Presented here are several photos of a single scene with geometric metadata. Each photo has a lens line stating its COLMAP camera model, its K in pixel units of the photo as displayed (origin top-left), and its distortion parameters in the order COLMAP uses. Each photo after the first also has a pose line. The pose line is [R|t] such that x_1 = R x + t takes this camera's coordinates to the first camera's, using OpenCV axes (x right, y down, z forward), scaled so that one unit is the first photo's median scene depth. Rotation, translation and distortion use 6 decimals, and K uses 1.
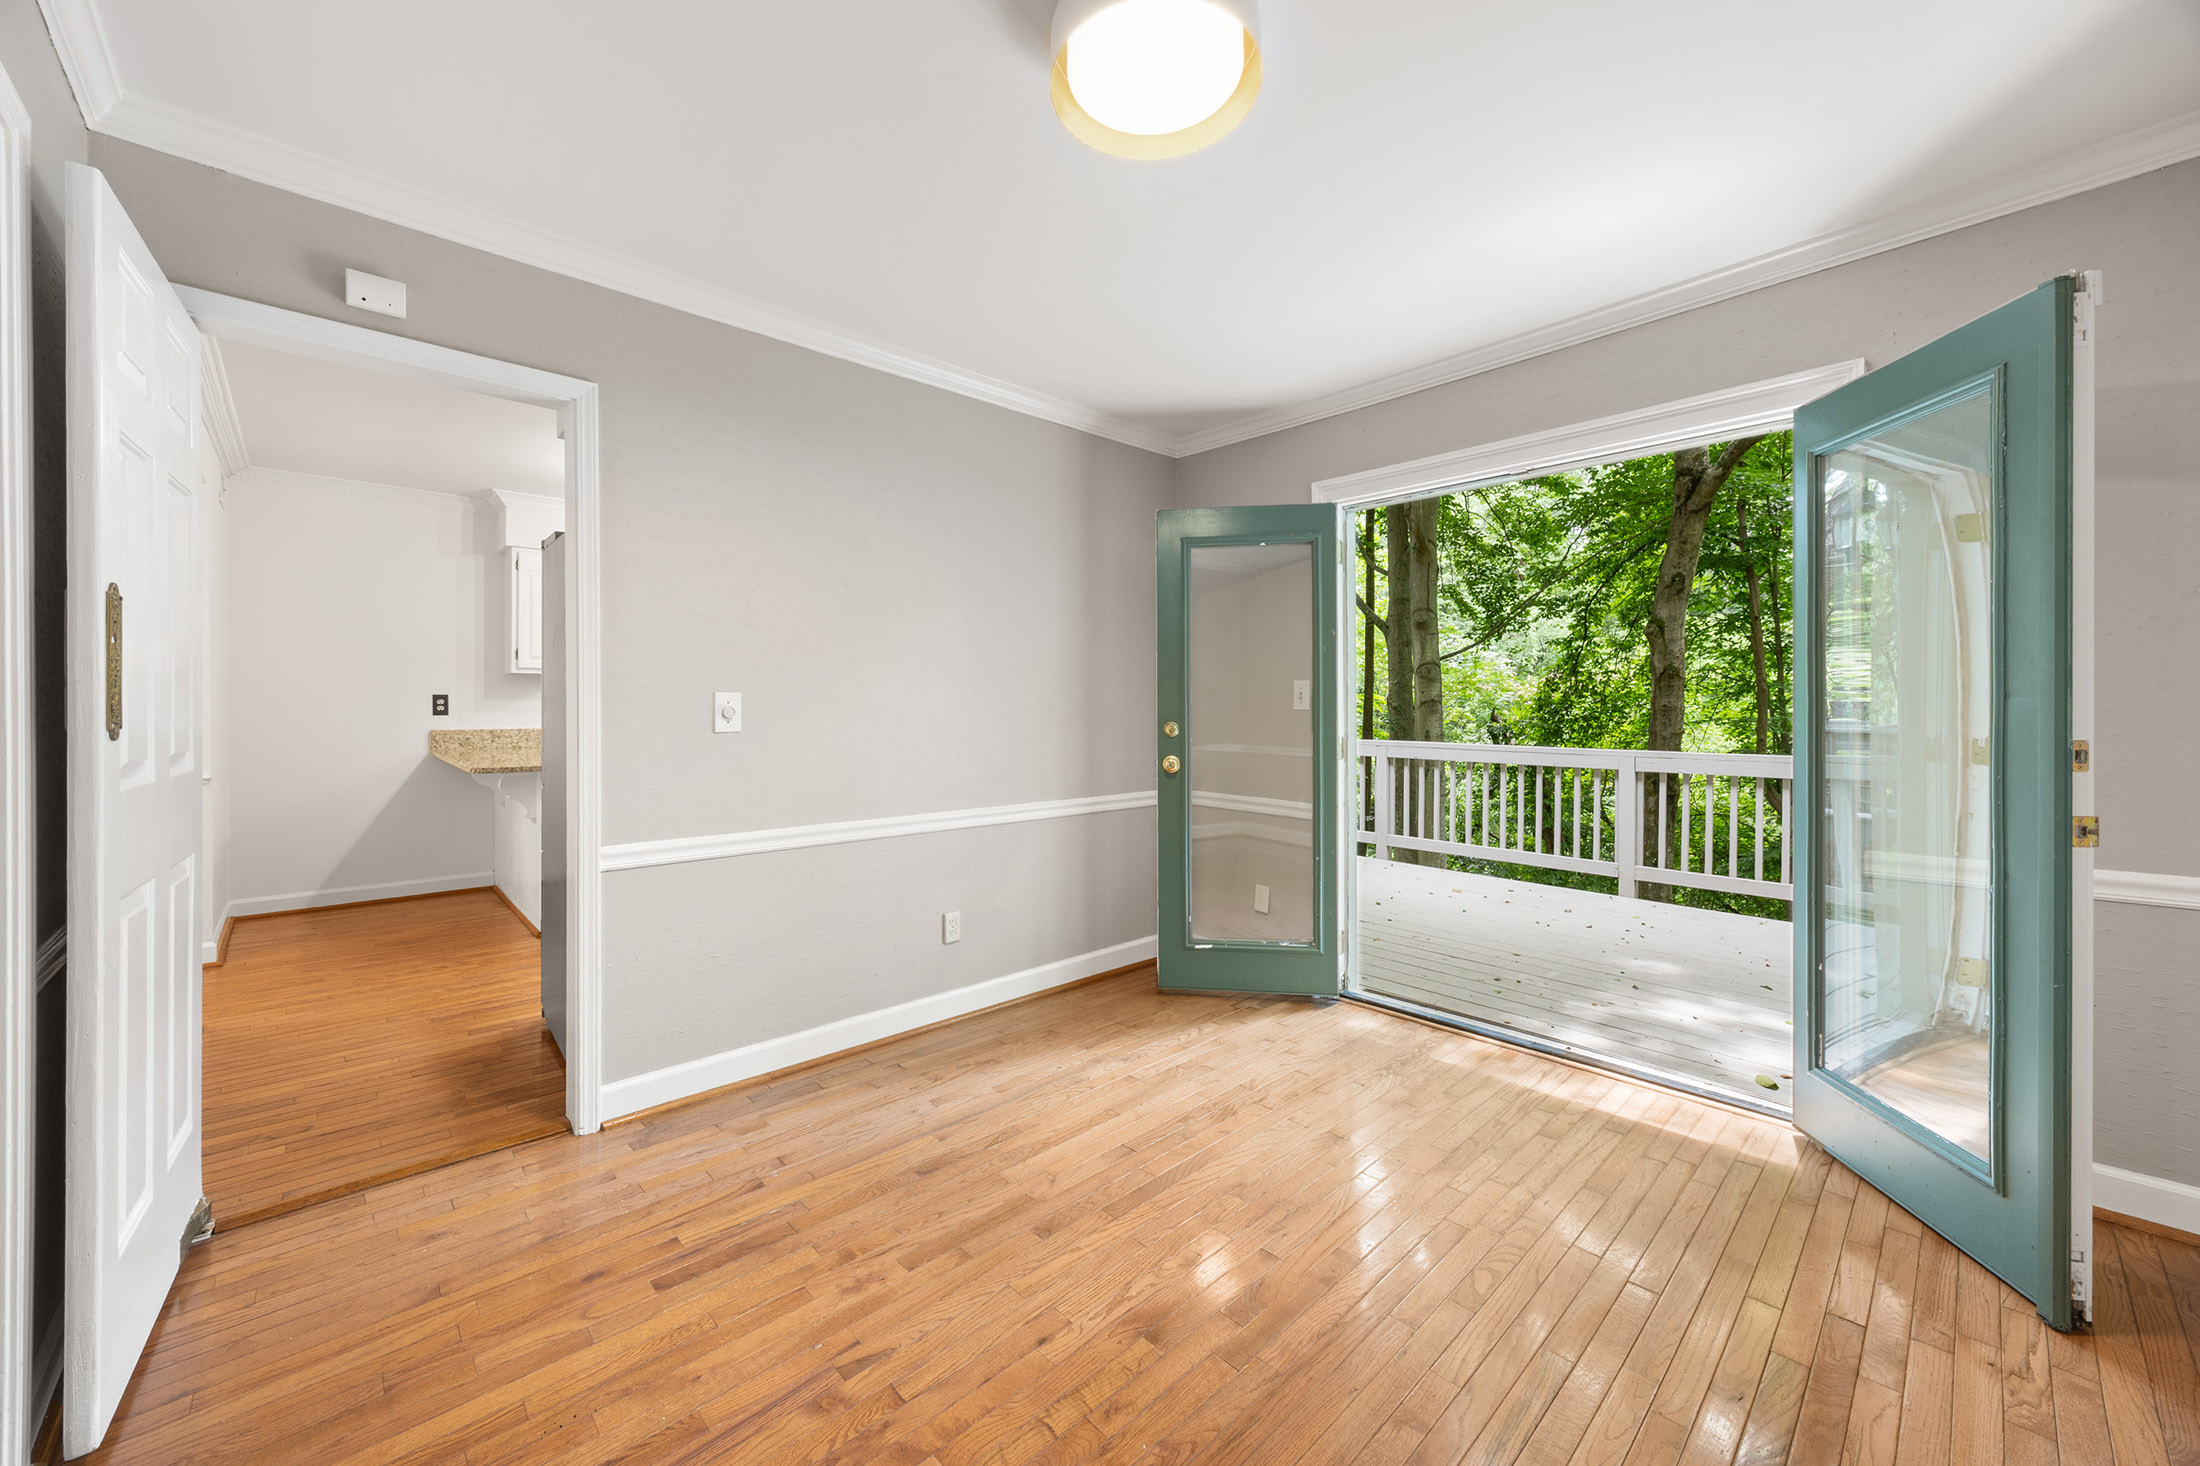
lens RADIAL K [[839.0, 0, 1092.6], [0, 839.0, 713.0], [0, 0, 1]] dist [-0.011631, 0.000022]
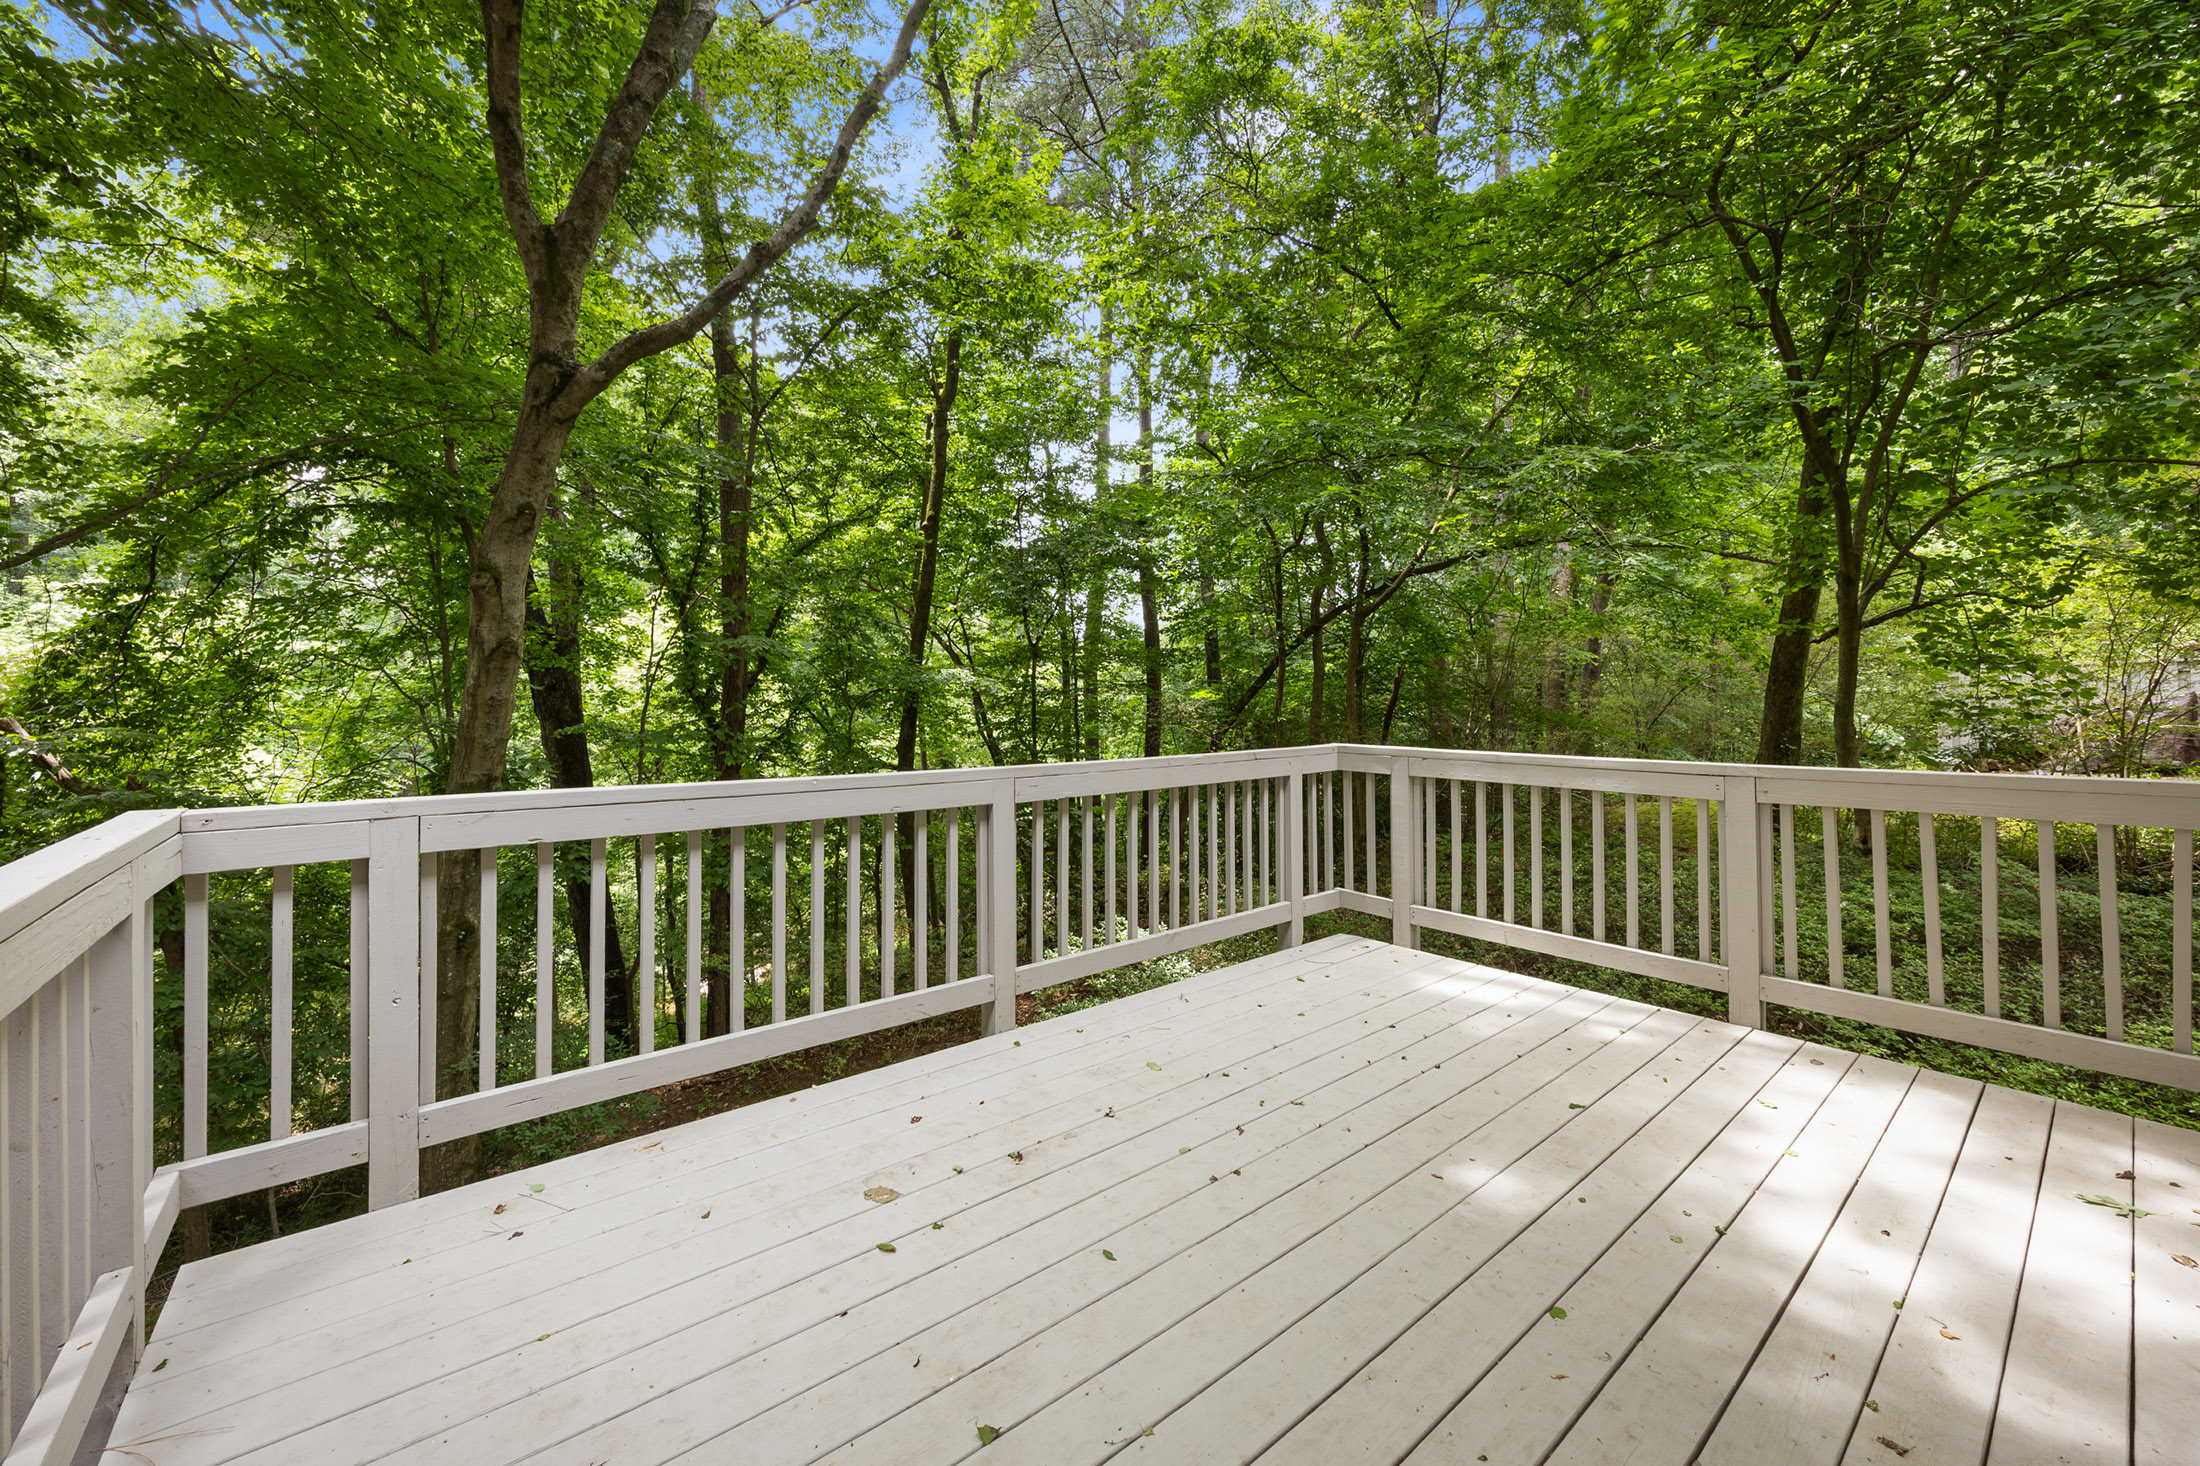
lens RADIAL K [[839.0, 0, 1092.6], [0, 839.0, 713.0], [0, 0, 1]] dist [-0.011631, 0.000022]
pose [[0.055924, -0.012833, 0.998353, 0.068767], [0.011414, 0.999860, 0.012213, 0.000219], [-0.998370, 0.010712, 0.056063, 0.746754]]
